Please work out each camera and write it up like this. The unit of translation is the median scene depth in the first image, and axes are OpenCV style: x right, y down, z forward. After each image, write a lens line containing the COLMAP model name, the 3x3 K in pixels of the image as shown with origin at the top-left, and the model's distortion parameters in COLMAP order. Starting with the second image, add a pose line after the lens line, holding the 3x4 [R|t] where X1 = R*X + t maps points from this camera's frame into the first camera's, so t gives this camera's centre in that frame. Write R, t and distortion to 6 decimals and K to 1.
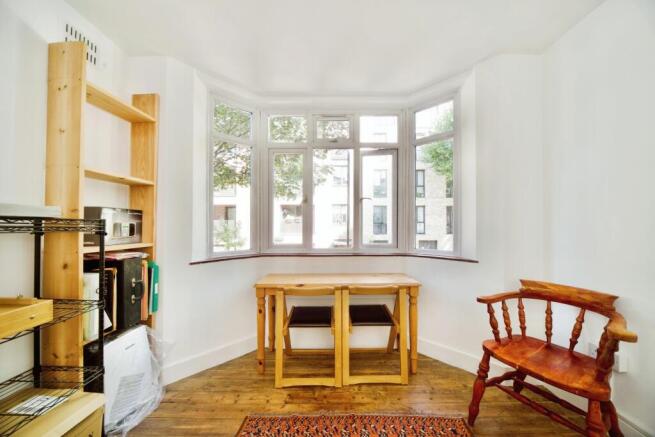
lens RADIAL K [[227.3, 0, 328.3], [0, 227.3, 225.2], [0, 0, 1]] dist [-0.009222, 0.000097]
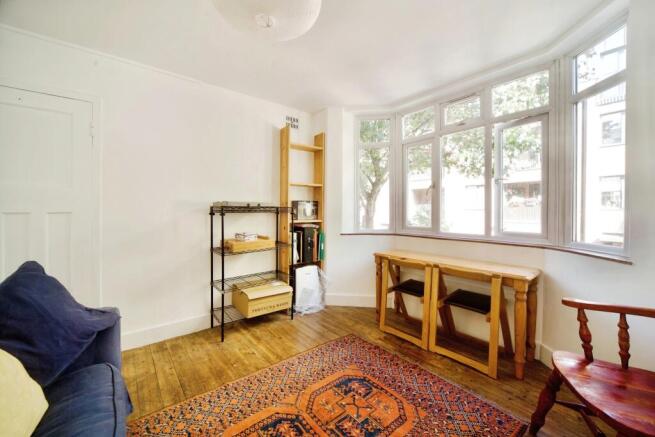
lens RADIAL K [[248.1, 0, 327.3], [0, 248.1, 210.6], [0, 0, 1]] dist [-0.000135, 0.000035]
pose [[0.651692, 0.003111, -0.758478, 0.691717], [0.000760, 0.999988, 0.004755, -0.002871], [0.758484, -0.003675, 0.651682, -0.206091]]
